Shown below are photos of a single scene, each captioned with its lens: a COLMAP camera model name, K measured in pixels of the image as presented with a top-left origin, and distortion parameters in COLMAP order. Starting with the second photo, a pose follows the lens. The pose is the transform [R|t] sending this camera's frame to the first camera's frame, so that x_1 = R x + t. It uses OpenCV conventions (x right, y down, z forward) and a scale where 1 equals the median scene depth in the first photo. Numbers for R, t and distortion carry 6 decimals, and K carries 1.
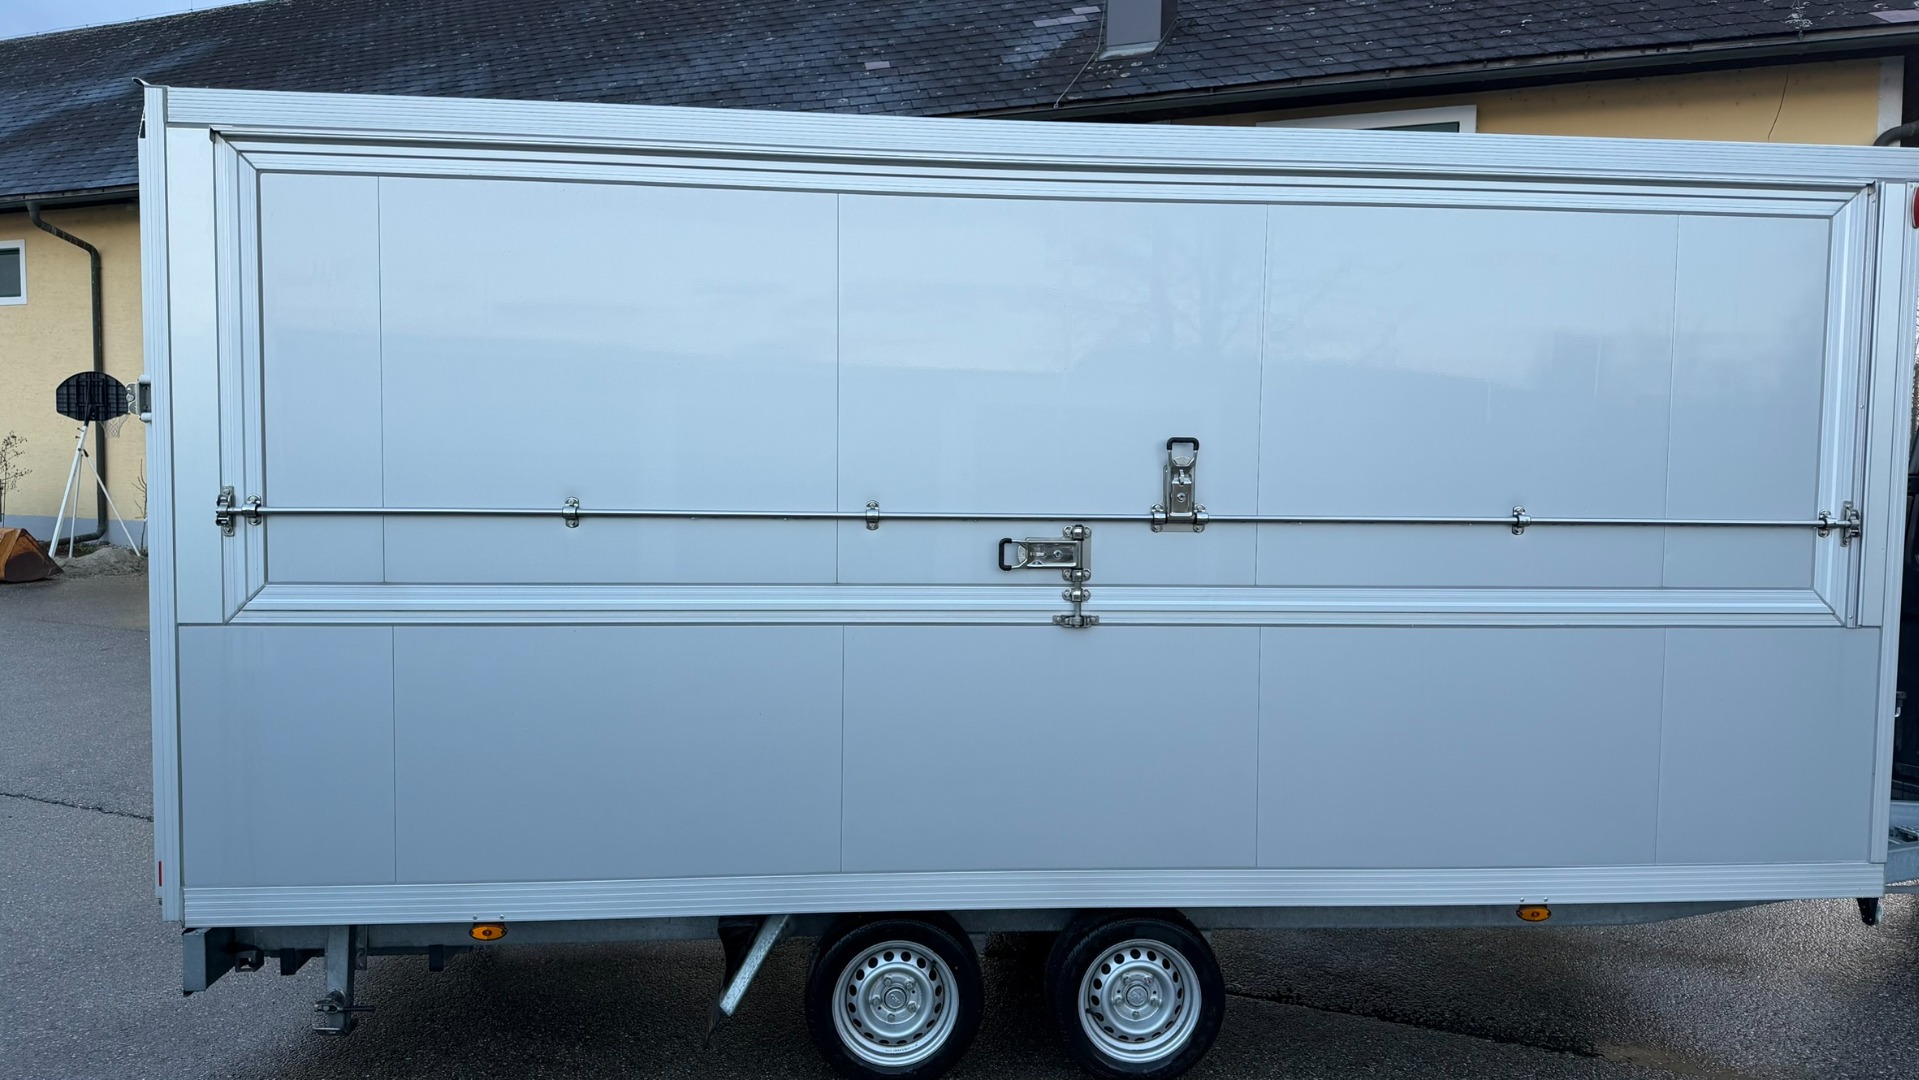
lens RADIAL K [[1352.0, 0, 960.1], [0, 1352.0, 545.0], [0, 0, 1]] dist [0.089484, -0.108118]
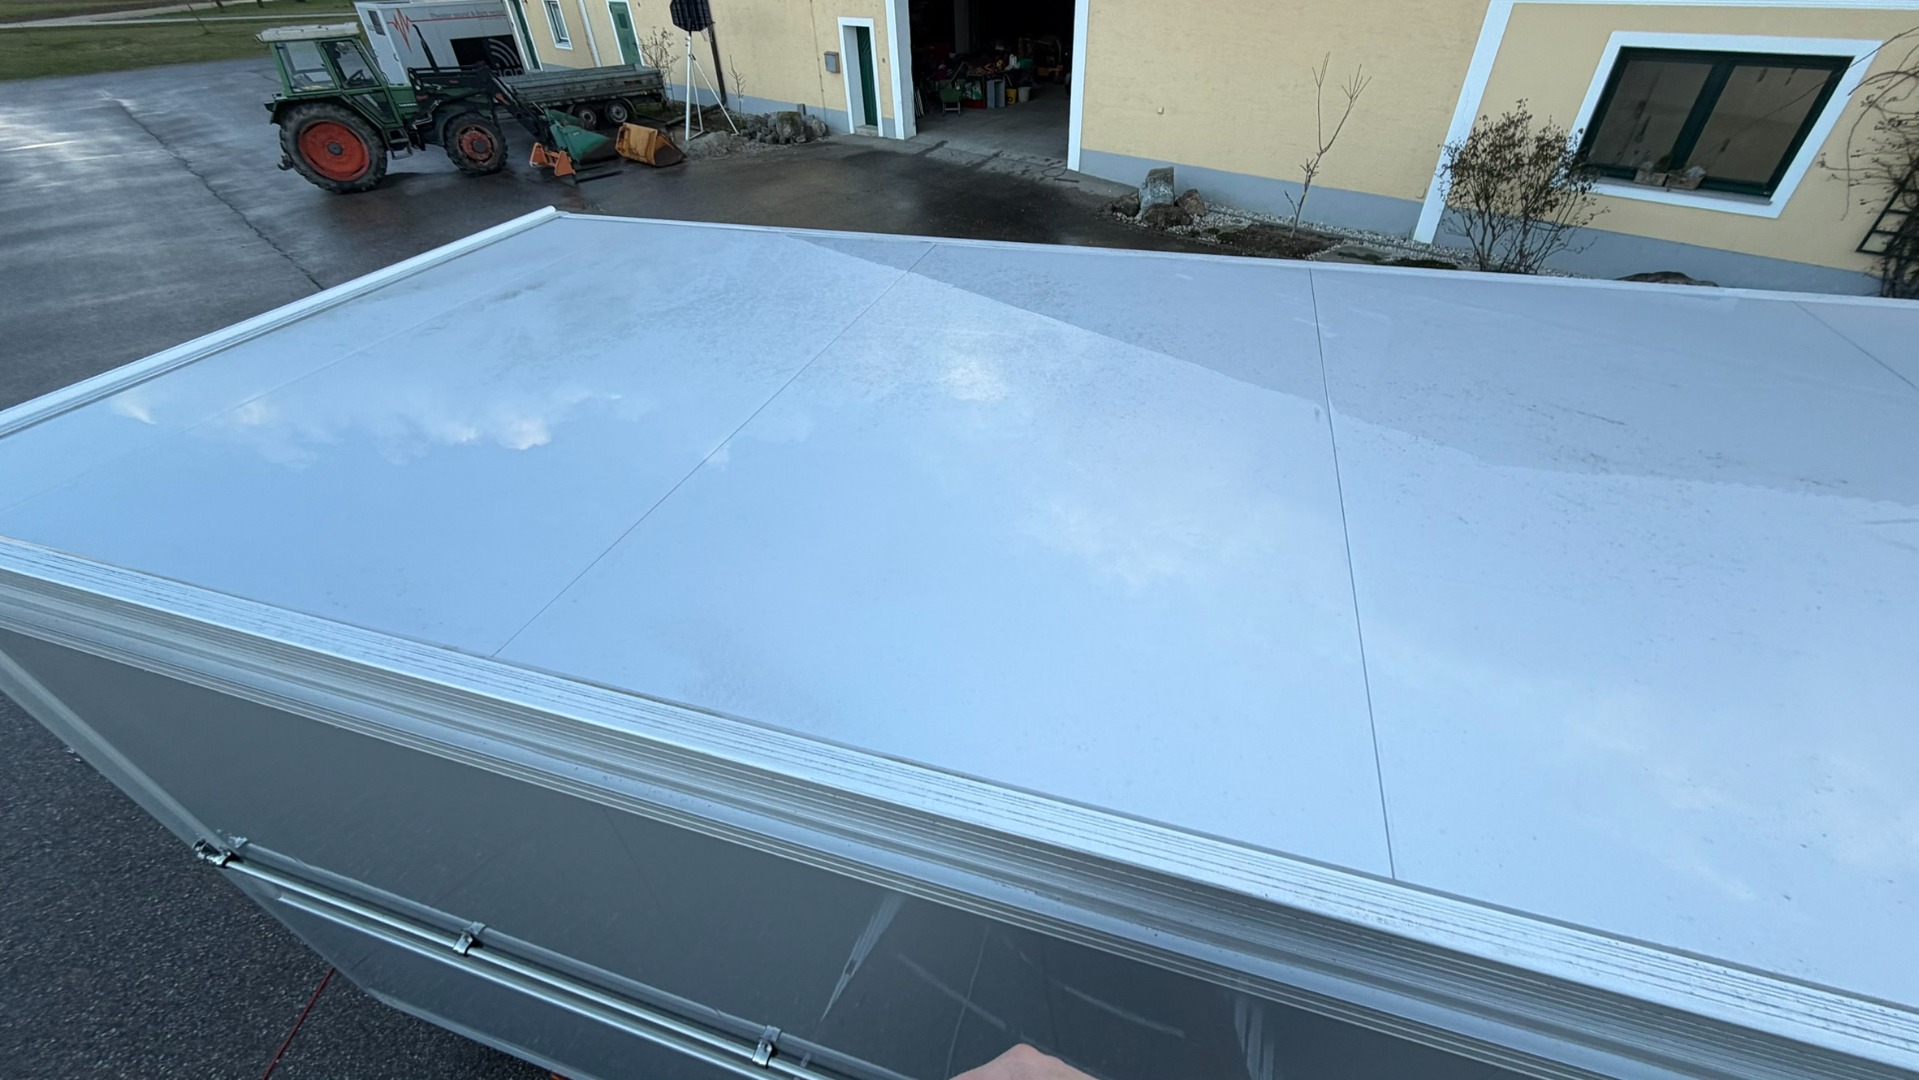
lens RADIAL K [[760.2, 0, 959.5], [0, 760.2, 540.0], [0, 0, 1]] dist [-0.000655, -0.000041]
pose [[0.927712, 0.197097, -0.317022, 0.053827], [0.017931, 0.824742, 0.565225, -0.408015], [0.372865, -0.530050, 0.761589, 0.771101]]
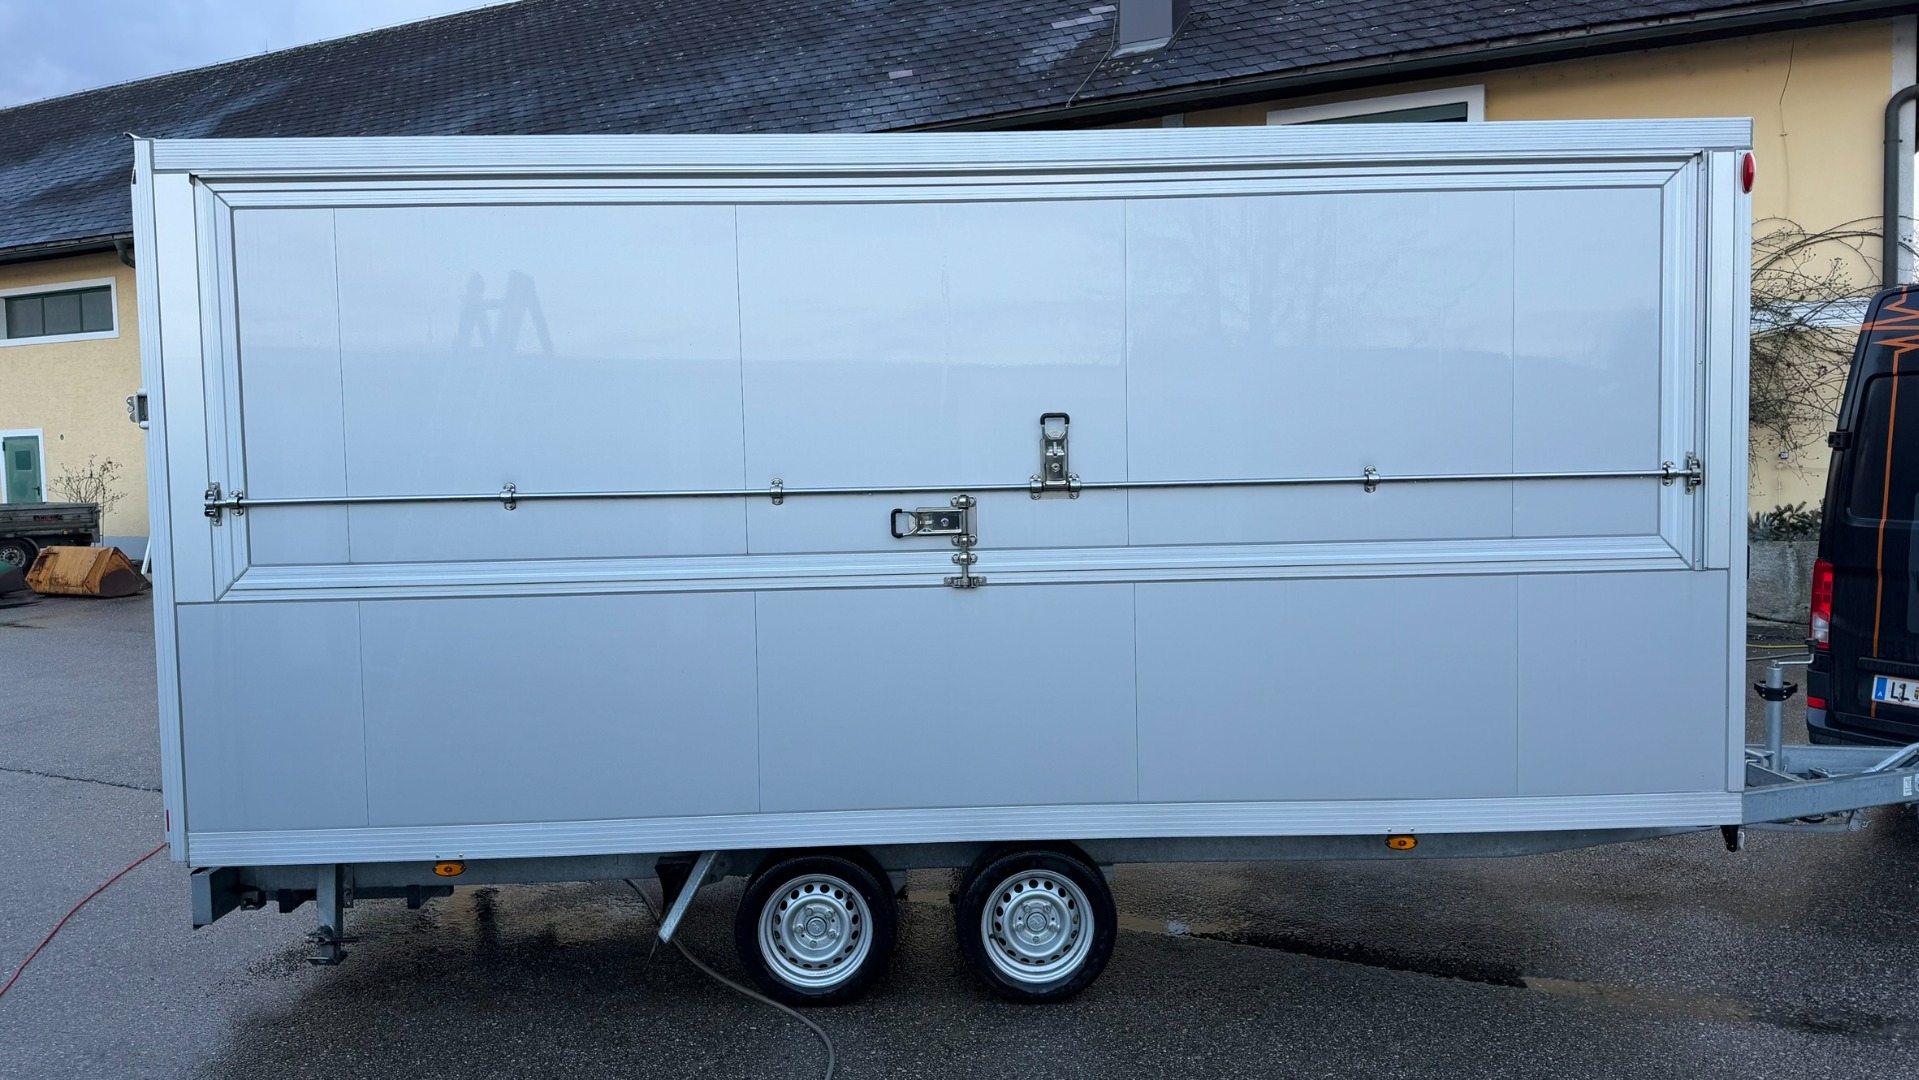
lens RADIAL K [[1357.6, 0, 959.5], [0, 1357.6, 540.0], [0, 0, 1]] dist [0.094690, -0.113791]
pose [[0.997599, -0.028646, -0.063059, 0.145825], [0.028340, 0.999582, -0.005744, 0.026907], [0.063197, 0.003943, 0.997993, -0.104631]]
